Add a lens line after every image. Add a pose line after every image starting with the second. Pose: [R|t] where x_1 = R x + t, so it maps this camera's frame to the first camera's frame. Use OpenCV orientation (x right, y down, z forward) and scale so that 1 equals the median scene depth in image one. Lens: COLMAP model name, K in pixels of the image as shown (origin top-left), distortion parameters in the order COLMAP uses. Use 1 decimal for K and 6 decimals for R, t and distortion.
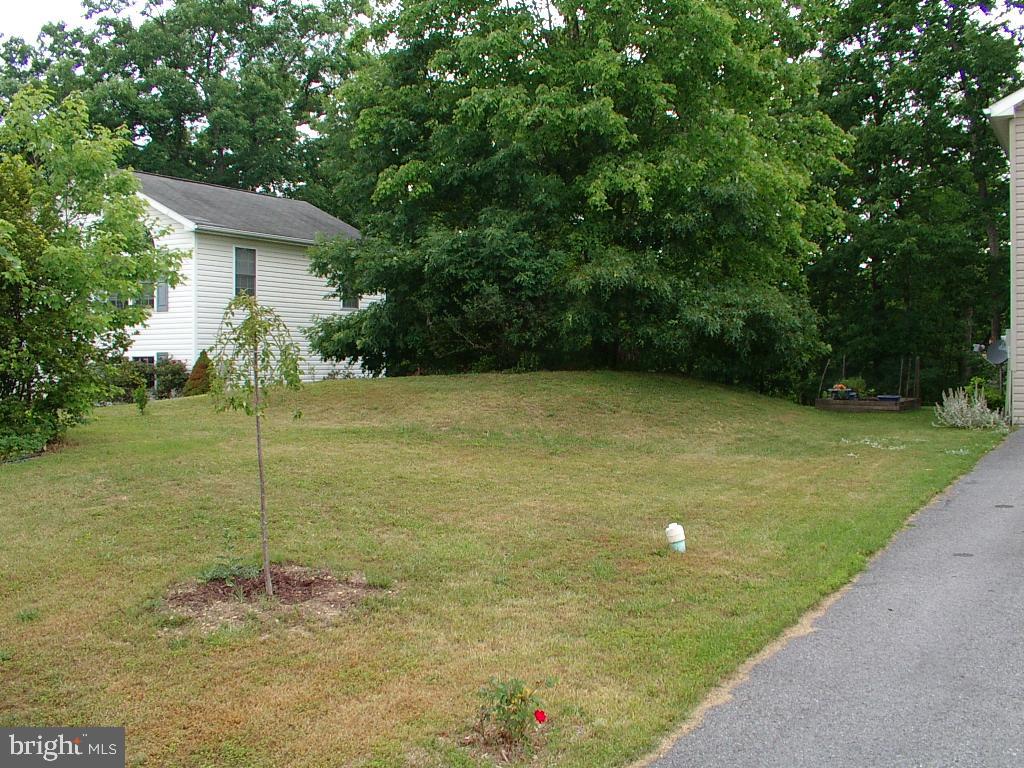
lens RADIAL K [[1136.4, 0, 510.0], [0, 1136.4, 394.3], [0, 0, 1]] dist [-0.114099, 0.000000]
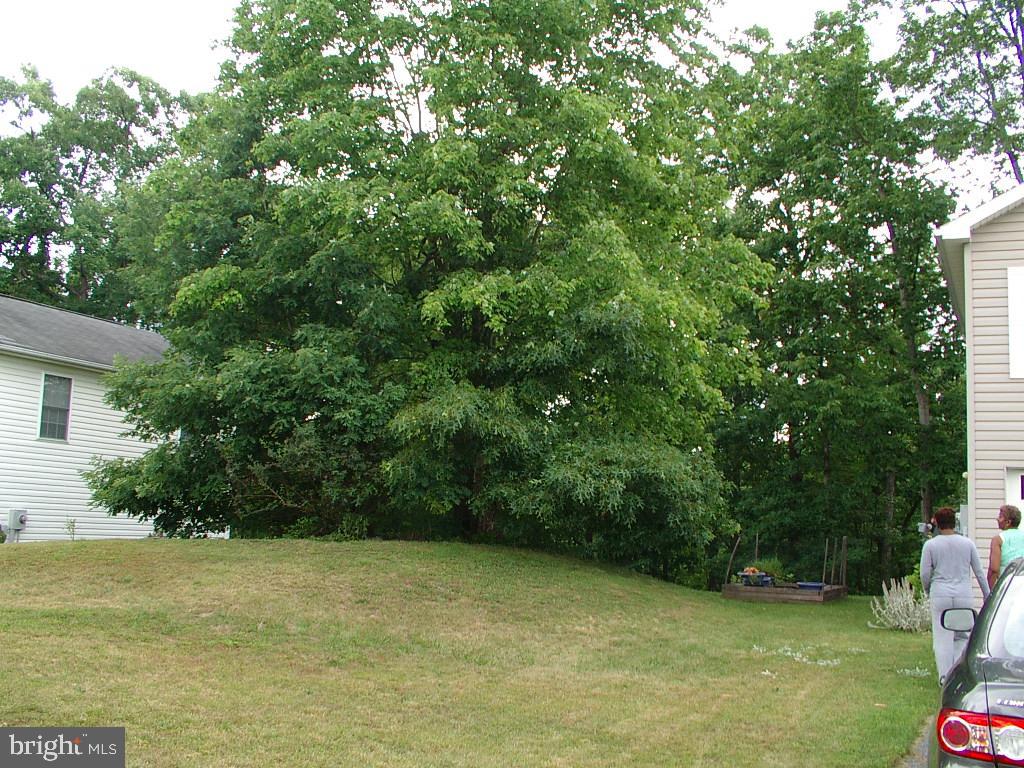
lens RADIAL K [[1136.4, 0, 514.0], [0, 1136.4, 388.6], [0, 0, 1]] dist [-0.114099, 0.000000]
pose [[0.996215, 0.046803, 0.073248, 0.064743], [-0.035324, 0.987929, -0.150824, -0.009191], [-0.079423, 0.147665, 0.985843, 0.220897]]
